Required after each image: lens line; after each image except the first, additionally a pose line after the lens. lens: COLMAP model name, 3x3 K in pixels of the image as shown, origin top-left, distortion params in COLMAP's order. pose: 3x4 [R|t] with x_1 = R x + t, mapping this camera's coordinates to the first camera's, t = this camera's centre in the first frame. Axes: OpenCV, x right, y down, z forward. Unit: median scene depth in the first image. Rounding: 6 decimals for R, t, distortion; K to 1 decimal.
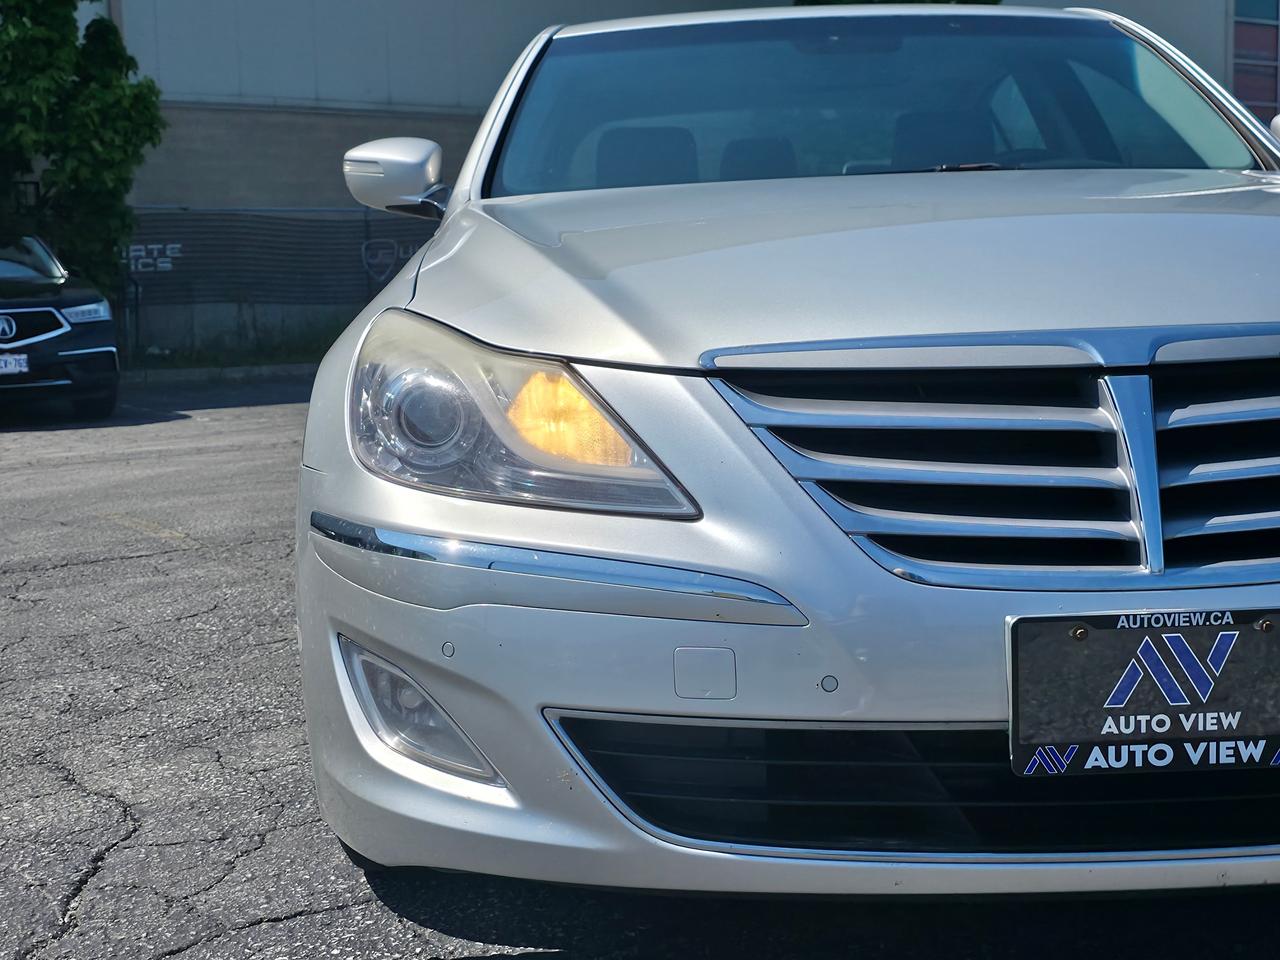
lens RADIAL K [[1702.1, 0, 640.2], [0, 1702.1, 476.3], [0, 0, 1]] dist [0.061351, 0.000000]
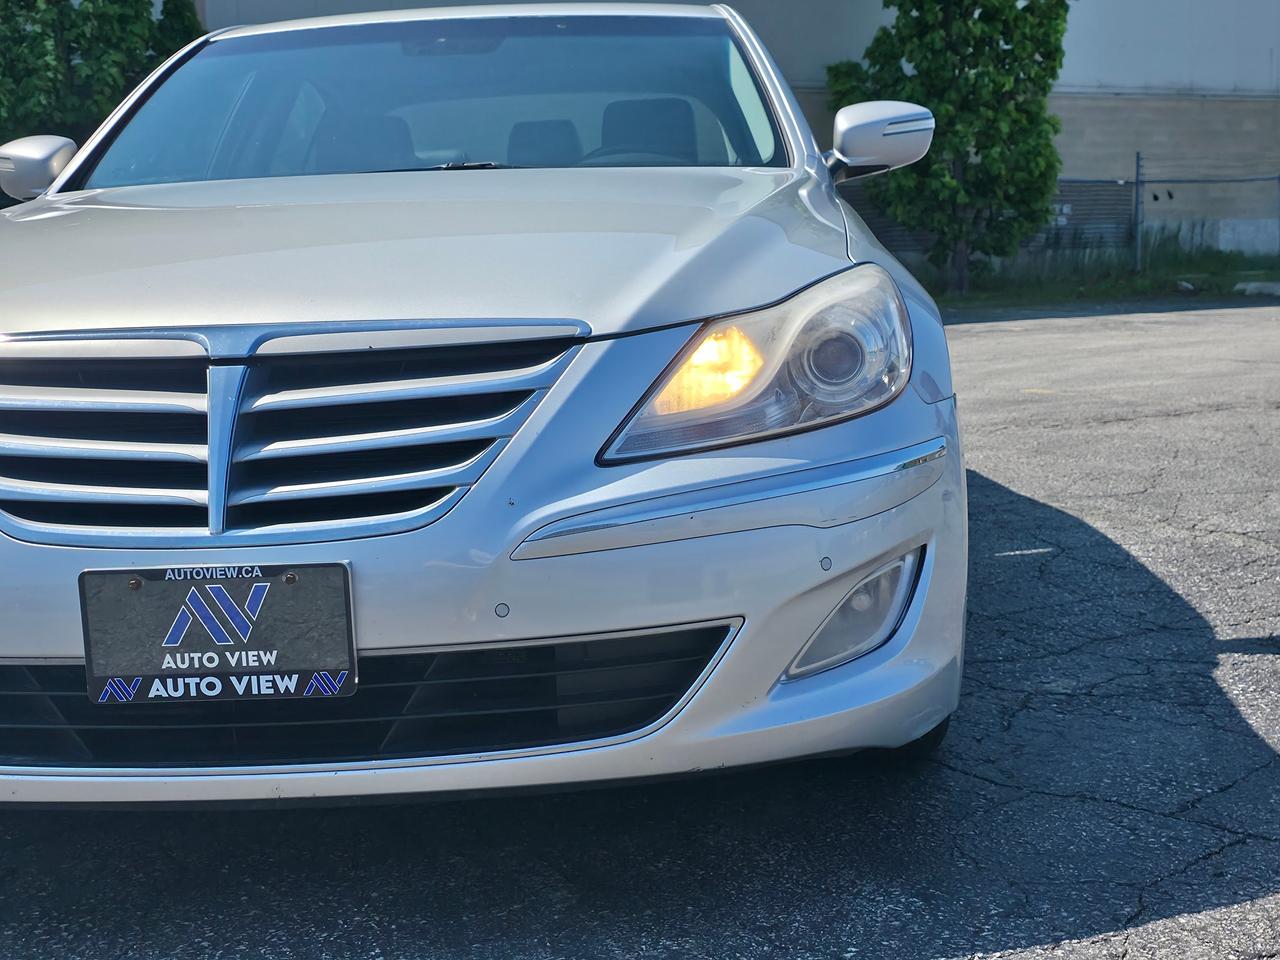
lens RADIAL K [[1702.1, 0, 639.0], [0, 1702.1, 478.9], [0, 0, 1]] dist [0.061351, 0.000000]
pose [[0.996465, 0.006485, -0.083763, 0.697751], [-0.004519, 0.999710, 0.023646, -0.010802], [0.083892, -0.023184, 0.996205, -0.153674]]
